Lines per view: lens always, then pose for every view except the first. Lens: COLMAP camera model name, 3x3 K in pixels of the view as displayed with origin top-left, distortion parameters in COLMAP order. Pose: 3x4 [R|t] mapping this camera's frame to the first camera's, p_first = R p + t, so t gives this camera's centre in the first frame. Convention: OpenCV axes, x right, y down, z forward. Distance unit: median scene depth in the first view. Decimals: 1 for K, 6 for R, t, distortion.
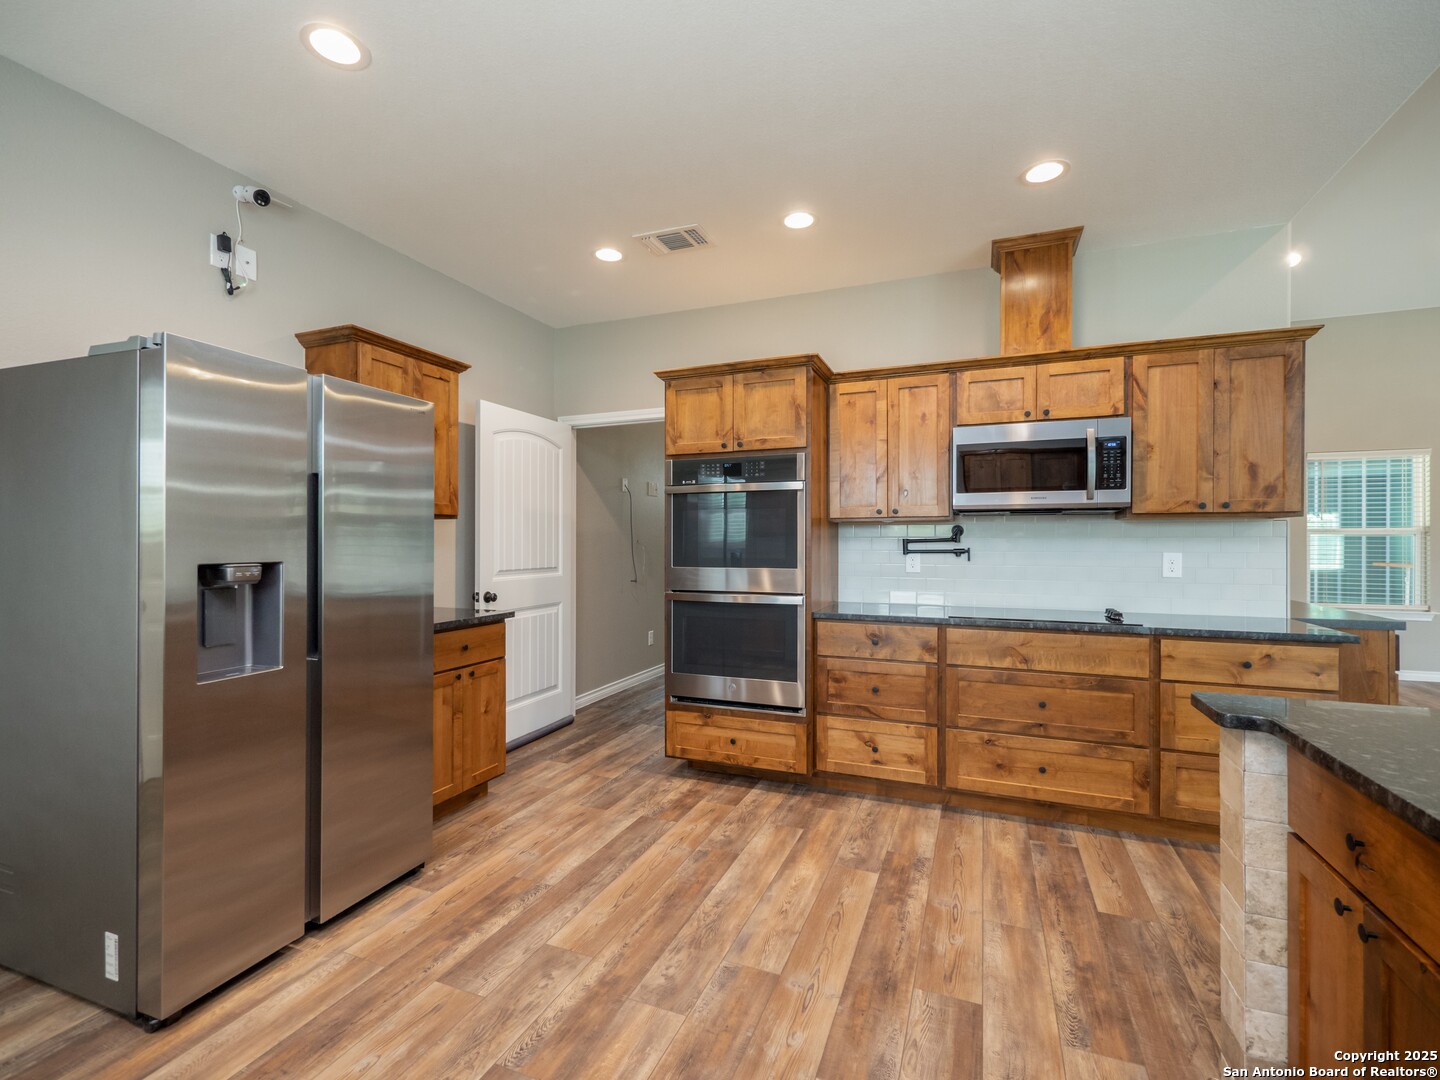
lens RADIAL K [[653.3, 0, 714.1], [0, 653.3, 538.9], [0, 0, 1]] dist [-0.000632, 0.000030]
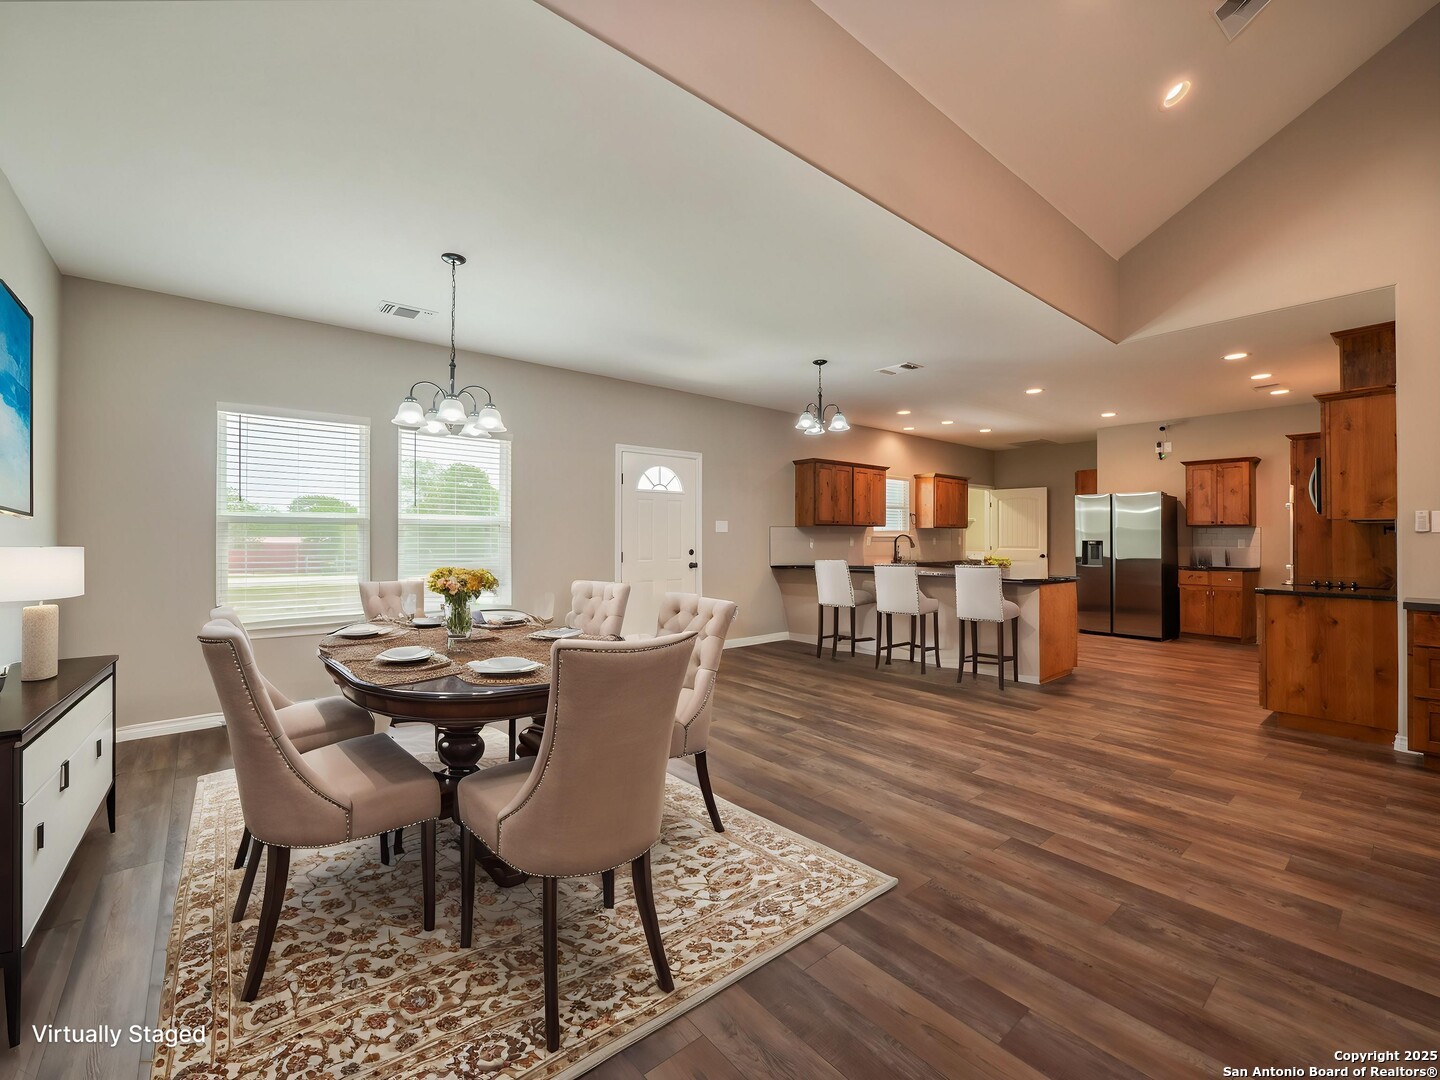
lens RADIAL K [[608.9, 0, 709.1], [0, 608.9, 531.9], [0, 0, 1]] dist [-0.003733, 0.000219]
pose [[-0.472644, -0.006169, -0.881232, 3.251167], [0.002660, 0.999961, -0.008427, 0.003113], [0.881249, -0.006327, -0.472609, 0.486951]]
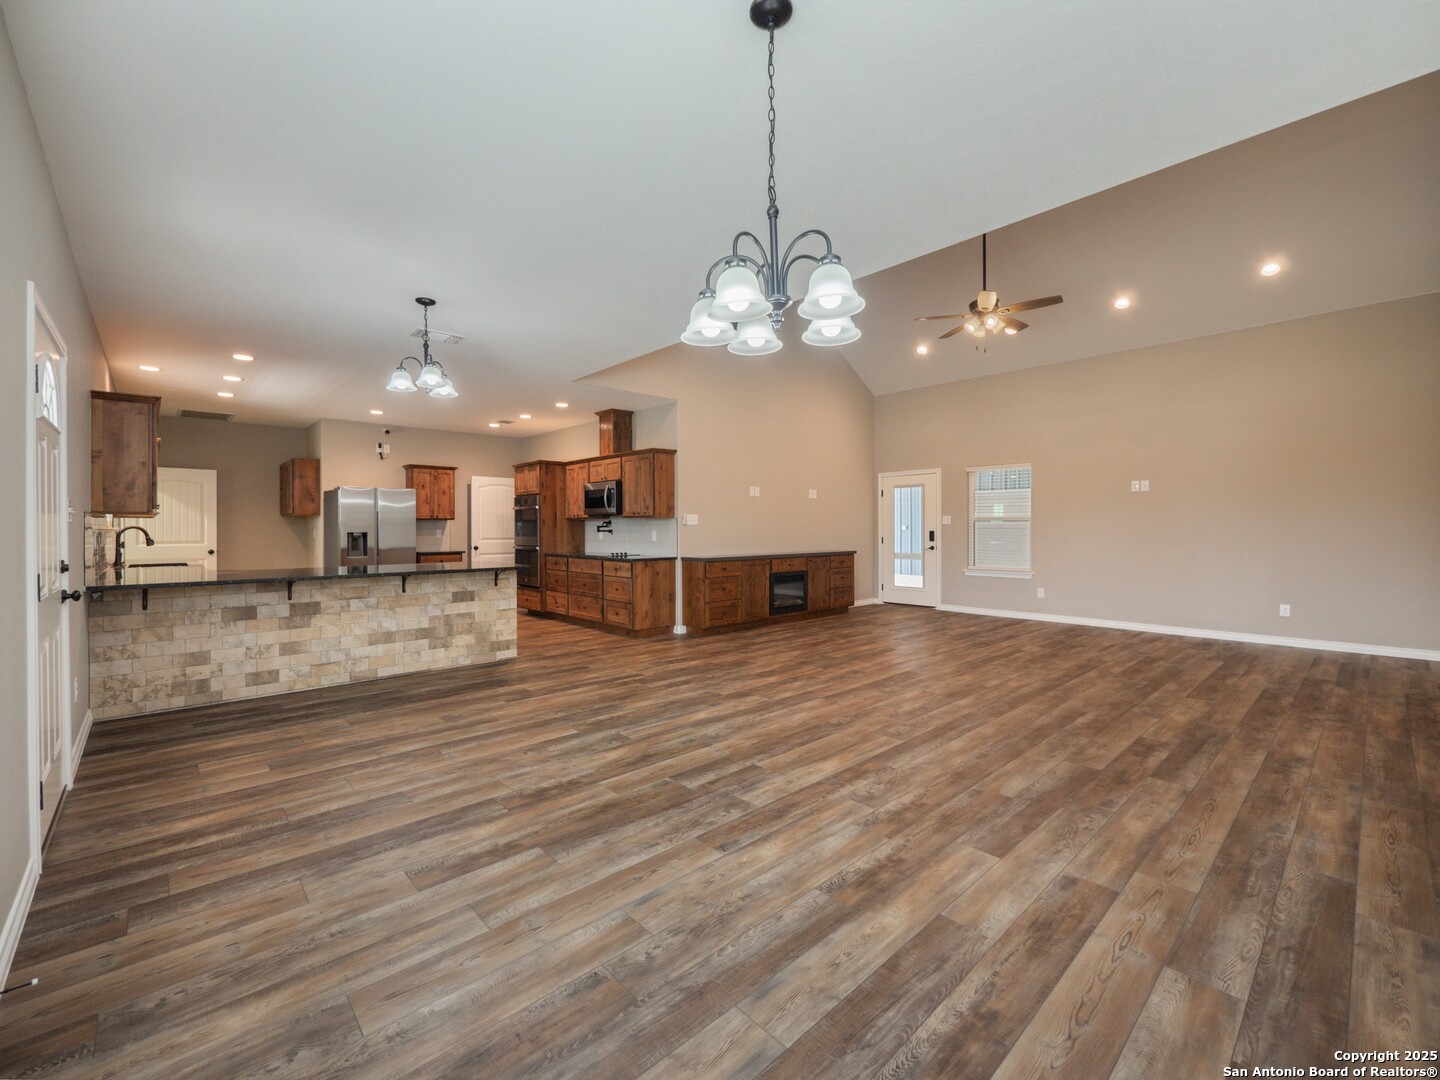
lens RADIAL K [[608.9, 0, 709.1], [0, 608.9, 531.9], [0, 0, 1]] dist [-0.003733, 0.000219]
pose [[0.902198, 0.000972, -0.431322, 2.562549], [0.005237, 0.999899, 0.013207, -0.008166], [0.431291, -0.014174, 0.902102, -1.376913]]
